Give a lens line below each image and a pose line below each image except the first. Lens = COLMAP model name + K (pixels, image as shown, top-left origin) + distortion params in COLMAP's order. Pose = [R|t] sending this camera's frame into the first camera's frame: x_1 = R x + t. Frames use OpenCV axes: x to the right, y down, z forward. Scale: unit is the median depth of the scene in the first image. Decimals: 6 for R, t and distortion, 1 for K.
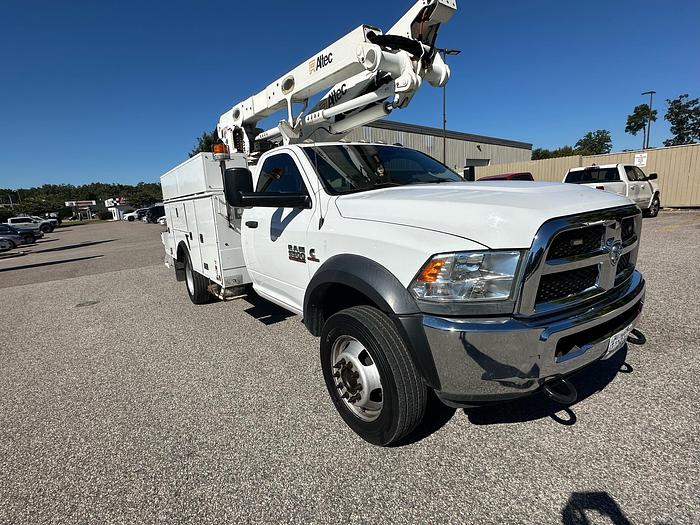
lens RADIAL K [[351.9, 0, 350.0], [0, 351.9, 262.5], [0, 0, 1]] dist [-0.001467, -0.000527]
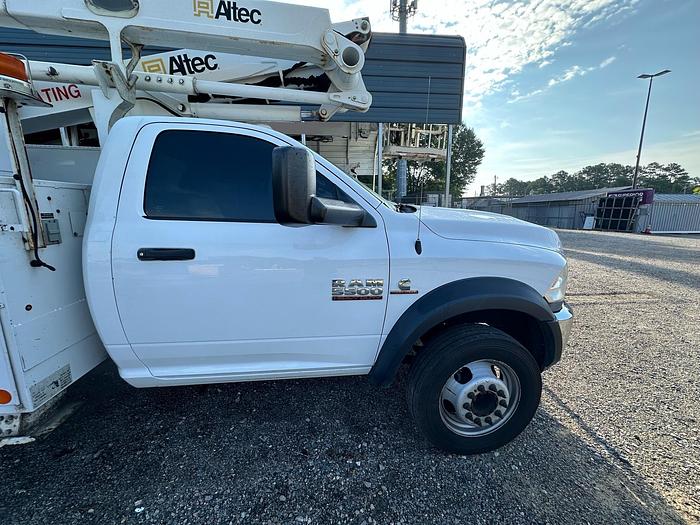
lens RADIAL K [[280.5, 0, 350.0], [0, 280.5, 262.5], [0, 0, 1]] dist [0.000562, 0.000134]
pose [[0.467676, -0.104215, 0.877735, -0.667243], [0.114134, 0.991832, 0.056949, -0.117582], [-0.876500, 0.073545, 0.475751, 0.752871]]
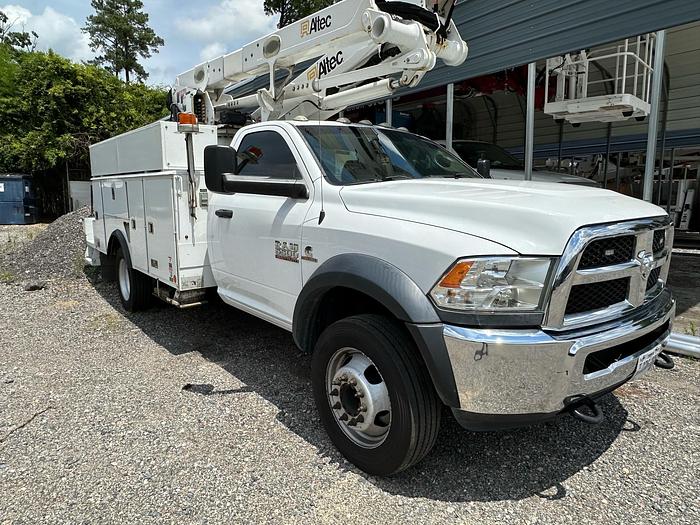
lens RADIAL K [[458.4, 0, 350.0], [0, 458.4, 262.5], [0, 0, 1]] dist [0.000115, 0.001023]
pose [[0.994754, 0.048834, 0.089891, -0.098861], [-0.046701, 0.998579, -0.025680, 0.022342], [-0.091018, 0.021348, 0.995620, -0.101069]]
